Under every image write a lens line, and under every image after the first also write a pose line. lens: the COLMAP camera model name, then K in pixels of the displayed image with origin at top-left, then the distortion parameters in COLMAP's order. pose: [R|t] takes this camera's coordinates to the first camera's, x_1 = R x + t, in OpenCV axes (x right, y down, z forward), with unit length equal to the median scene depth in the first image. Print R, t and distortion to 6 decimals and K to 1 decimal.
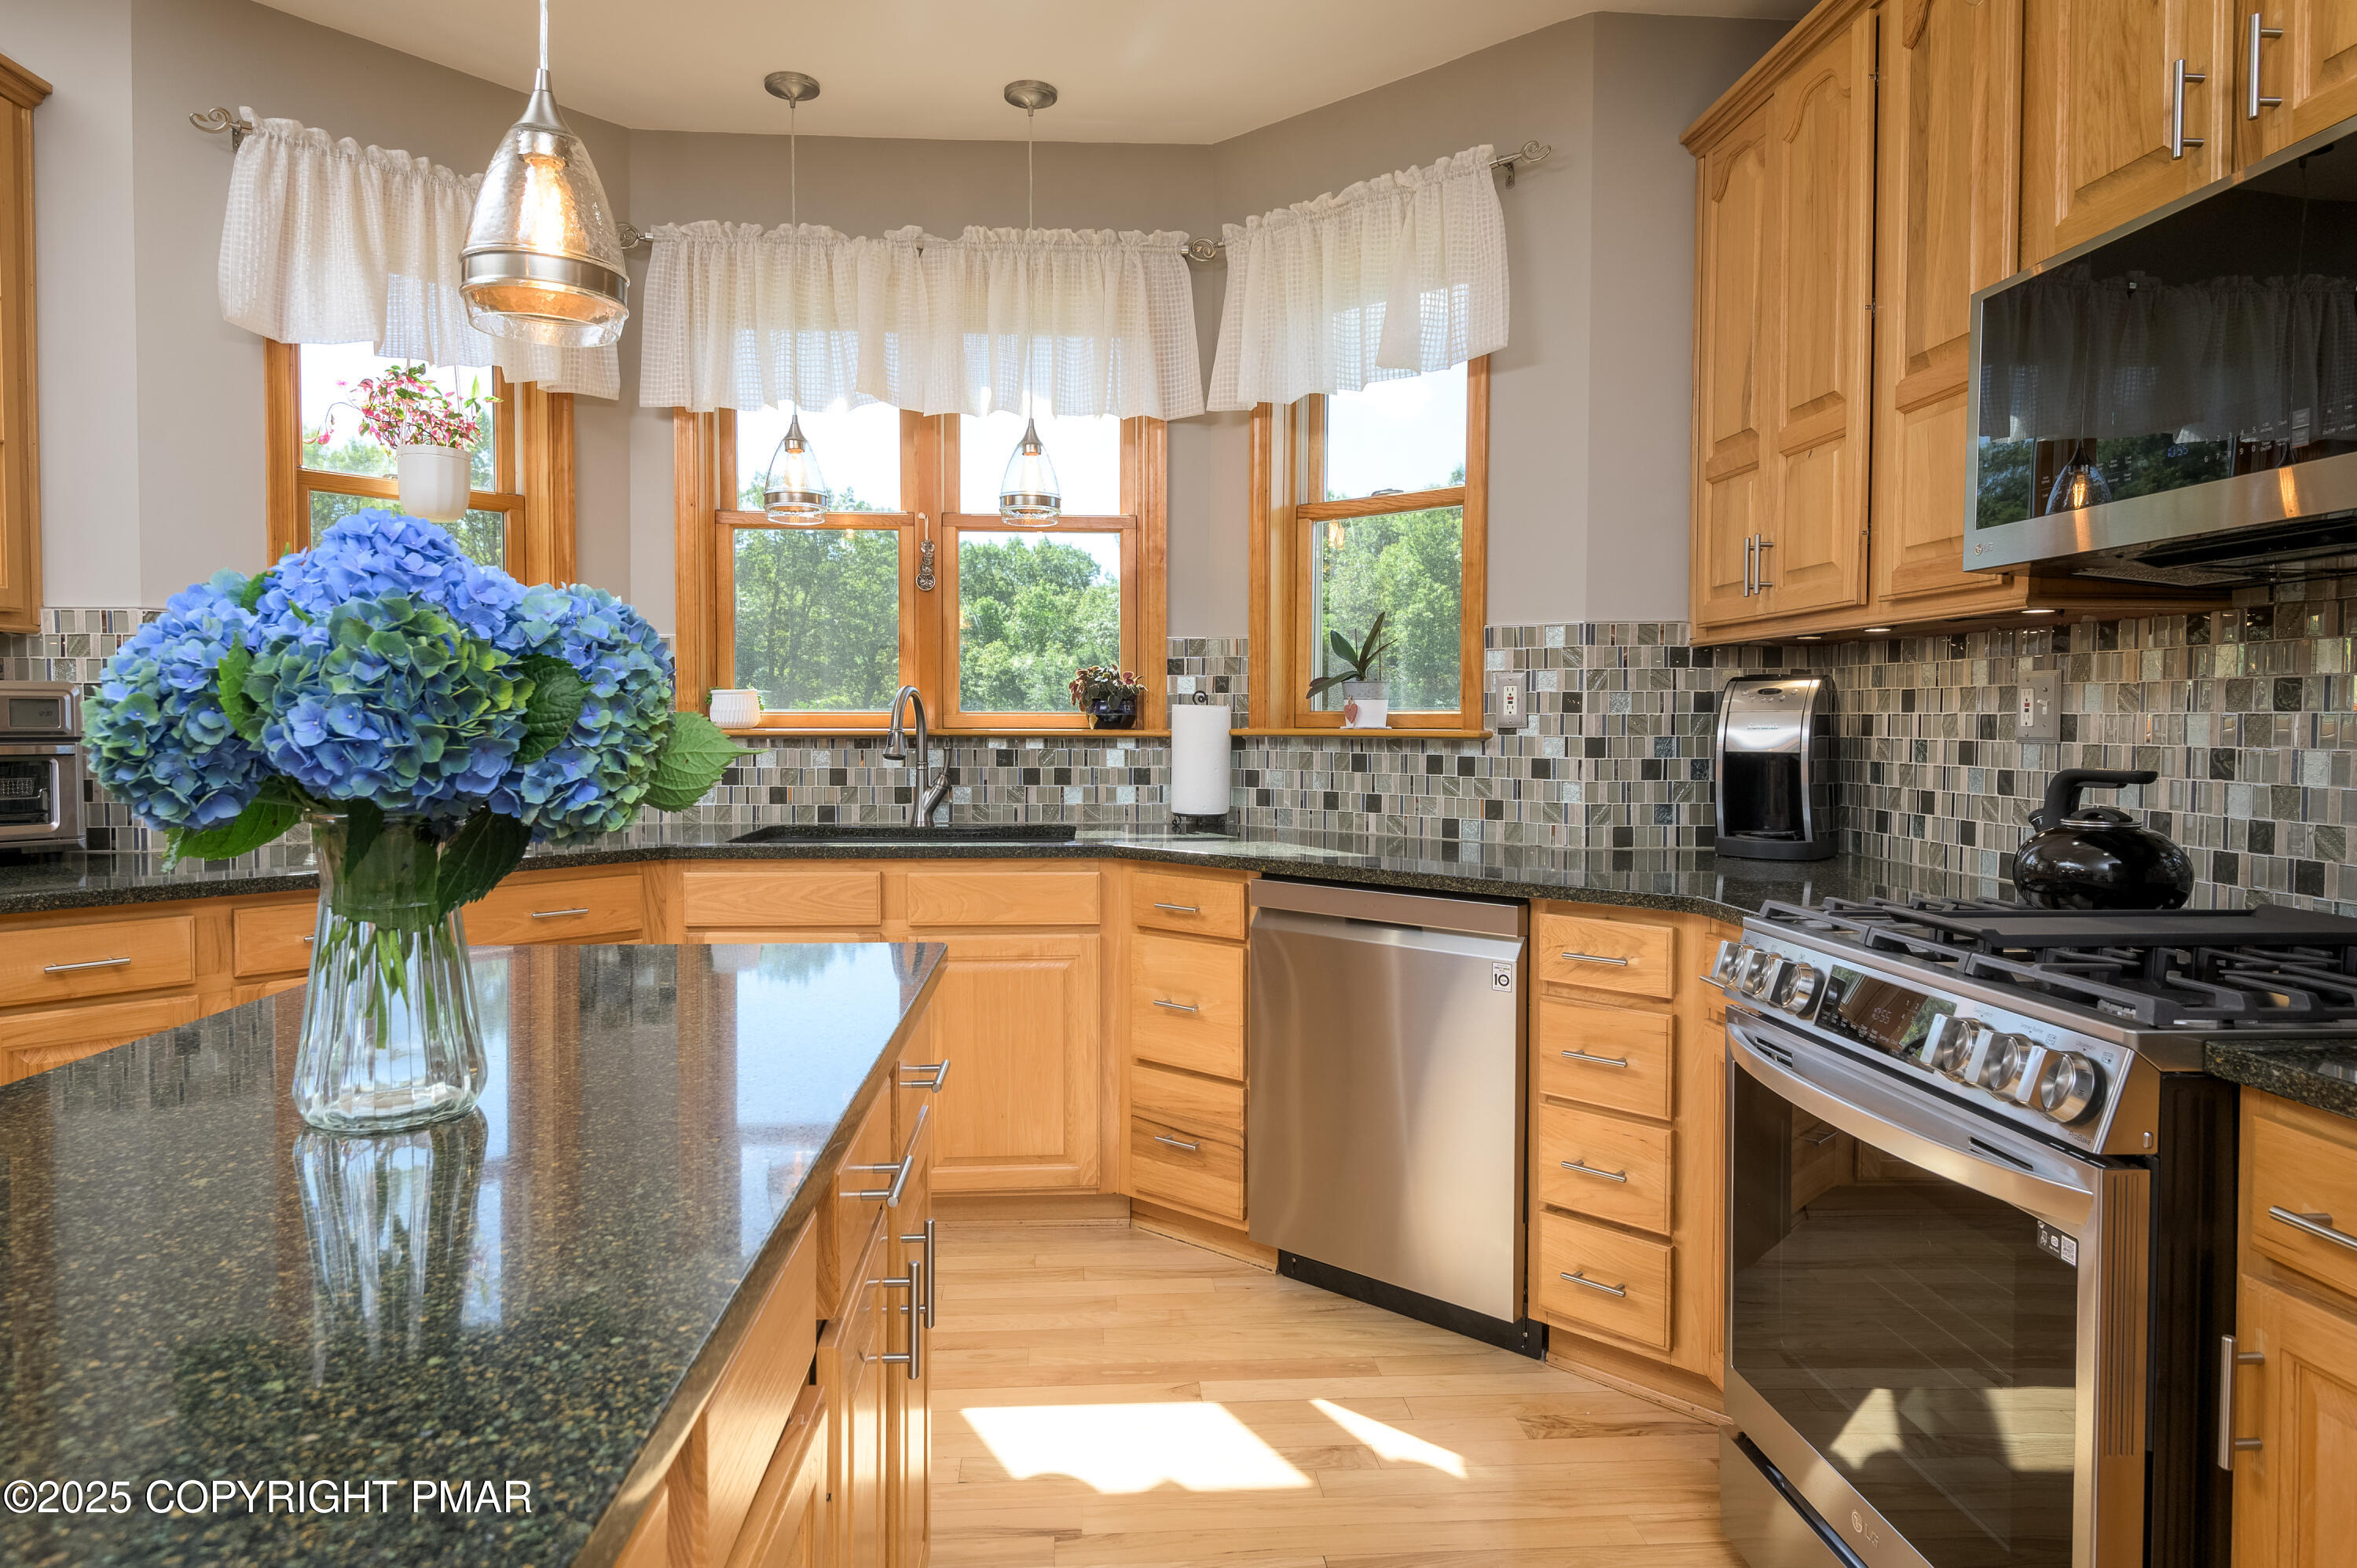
lens RADIAL K [[1419.0, 0, 1161.7], [0, 1419.0, 771.7], [0, 0, 1]] dist [0.002553, -0.009317]
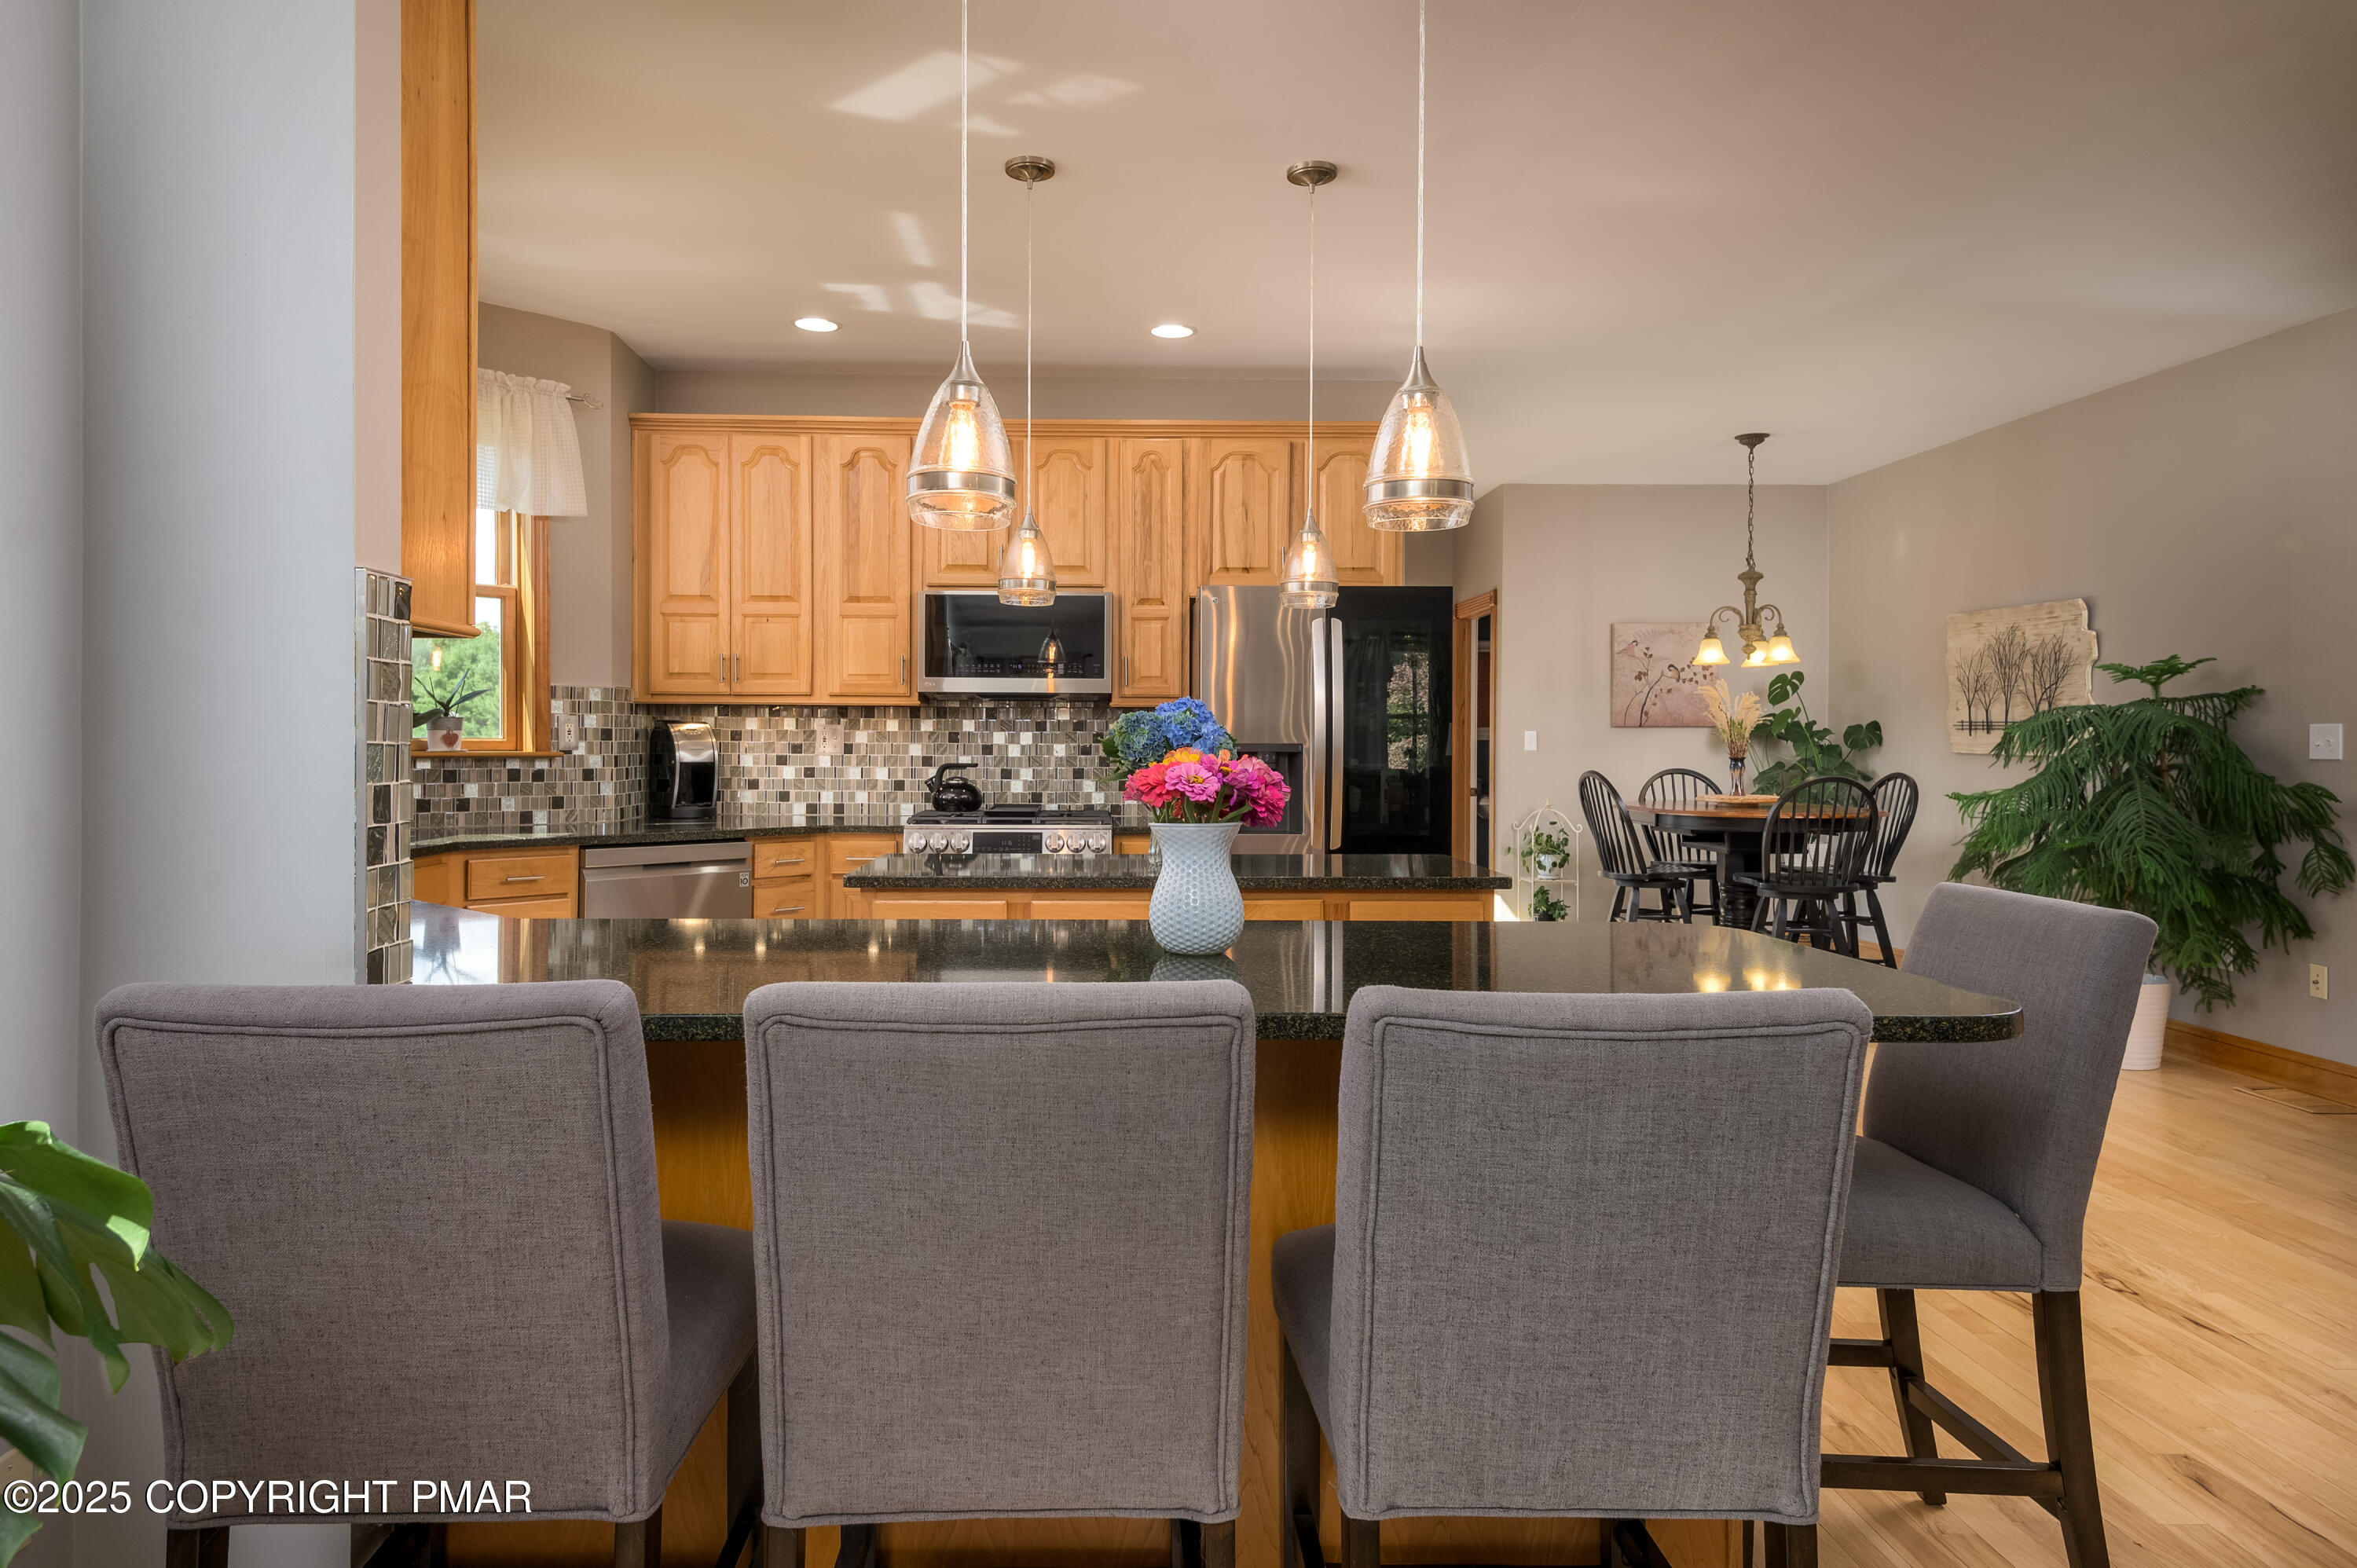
lens RADIAL K [[1378.9, 0, 1127.4], [0, 1378.9, 742.8], [0, 0, 1]] dist [0.016963, -0.008943]
pose [[0.024348, -0.002707, 0.999700, -1.321977], [0.030031, 0.999547, 0.001975, -0.023947], [-0.999252, 0.029974, 0.024418, 0.349404]]
